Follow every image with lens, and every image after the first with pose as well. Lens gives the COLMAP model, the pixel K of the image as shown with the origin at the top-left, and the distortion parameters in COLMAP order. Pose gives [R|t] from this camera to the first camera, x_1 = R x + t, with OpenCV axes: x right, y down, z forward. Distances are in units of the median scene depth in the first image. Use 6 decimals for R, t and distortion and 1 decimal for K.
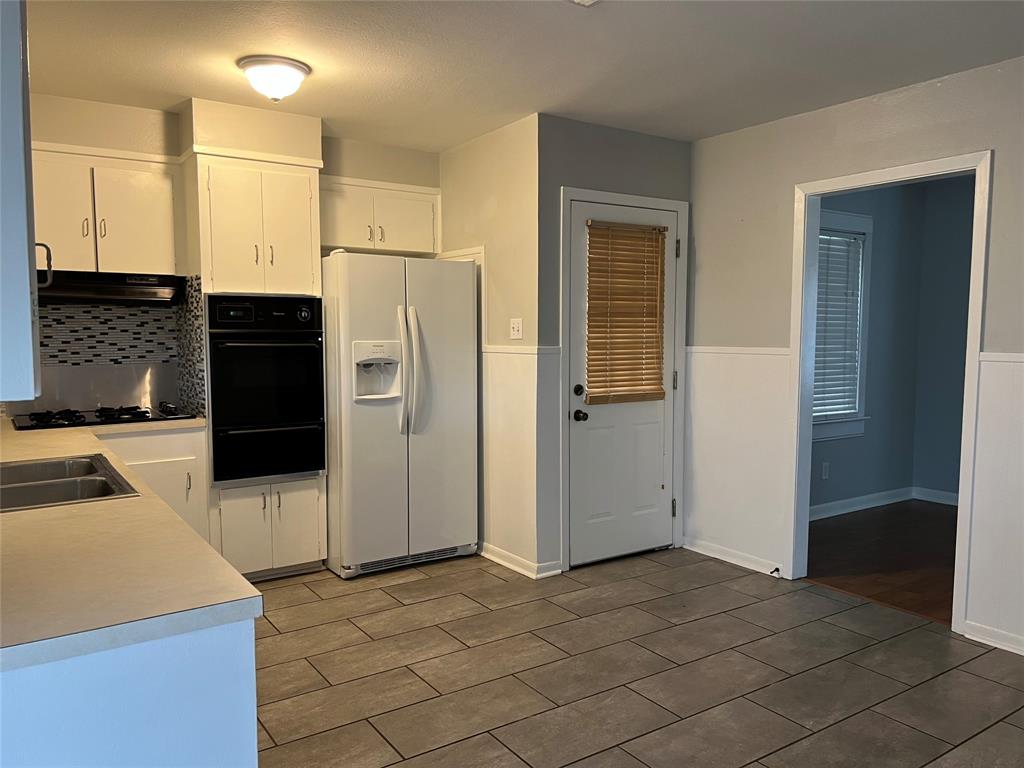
lens RADIAL K [[775.2, 0, 505.2], [0, 775.2, 391.0], [0, 0, 1]] dist [0.043272, -0.007244]
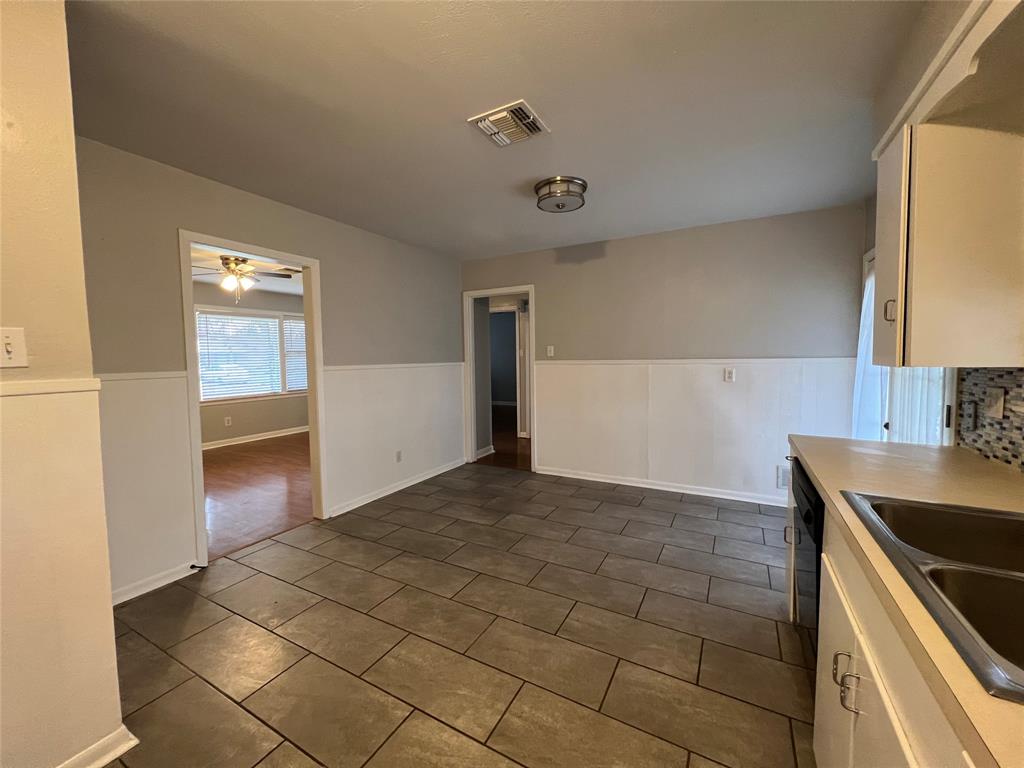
lens RADIAL K [[410.8, 0, 503.5], [0, 410.8, 380.6], [0, 0, 1]] dist [-0.001465, 0.000491]
pose [[-0.458530, -0.038091, 0.887862, -0.389223], [0.082402, 0.992954, 0.085156, -0.055451], [-0.884850, 0.112209, -0.452161, 0.859496]]
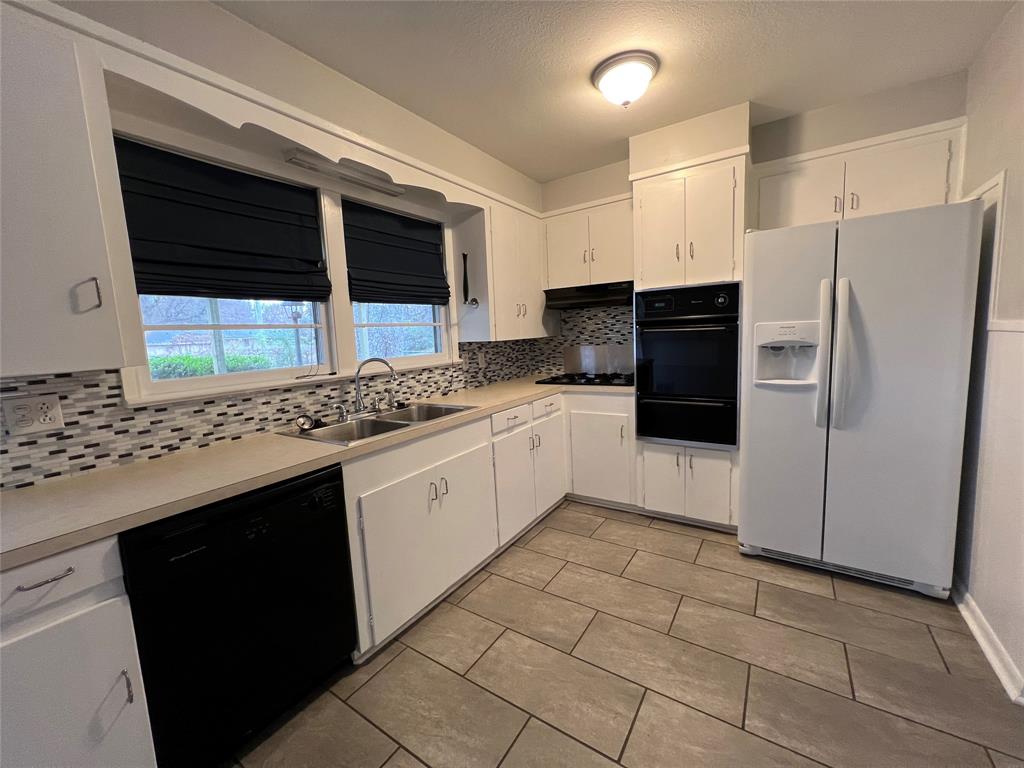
lens RADIAL K [[410.8, 0, 505.3], [0, 410.8, 378.0], [0, 0, 1]] dist [-0.001465, 0.000491]
pose [[0.381588, 0.084303, -0.920480, 0.162949], [-0.026347, 0.996420, 0.080336, -0.028827], [0.923957, -0.006403, 0.382443, 0.506514]]
